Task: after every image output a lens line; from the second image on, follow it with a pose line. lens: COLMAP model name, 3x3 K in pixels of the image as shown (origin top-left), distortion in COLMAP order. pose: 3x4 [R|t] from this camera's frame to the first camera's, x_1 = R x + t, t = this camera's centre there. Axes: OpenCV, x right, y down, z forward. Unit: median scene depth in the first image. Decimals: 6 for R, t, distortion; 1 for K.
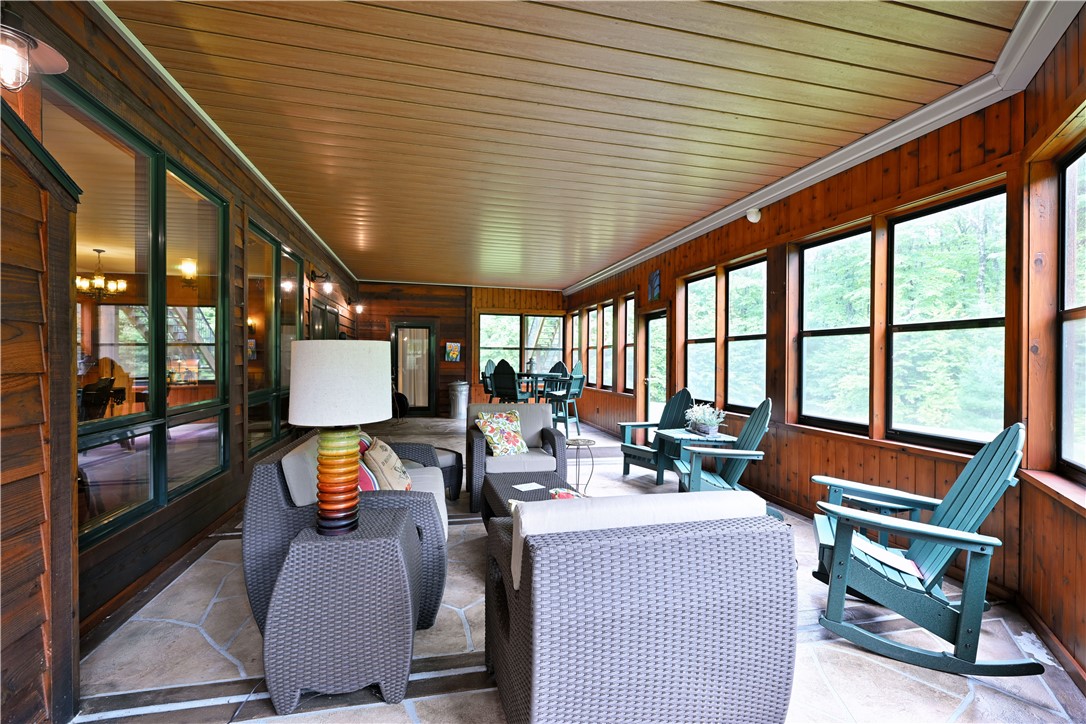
lens RADIAL K [[472.2, 0, 543.0], [0, 472.2, 362.0], [0, 0, 1]] dist [-0.002412, -0.000073]
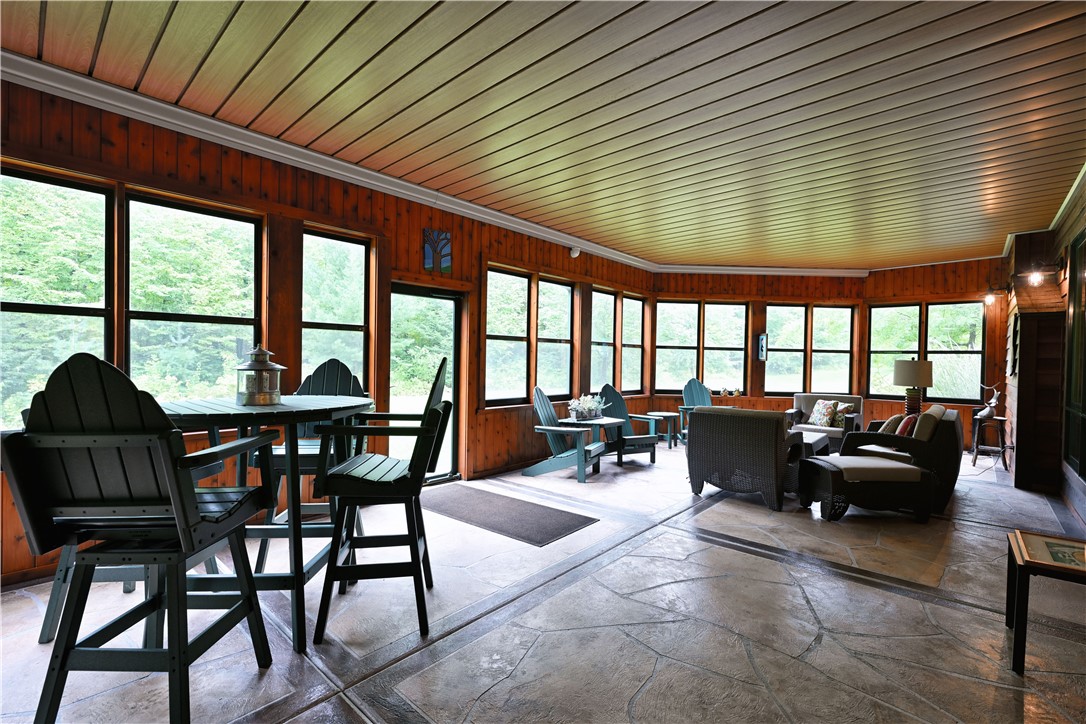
lens RADIAL K [[476.3, 0, 535.6], [0, 476.3, 361.6], [0, 0, 1]] dist [-0.000573, 0.000518]
pose [[-0.560687, -0.029990, 0.827485, -0.807206], [-0.024675, 0.999505, 0.019506, -0.026874], [-0.827660, -0.009481, -0.561149, 2.399196]]
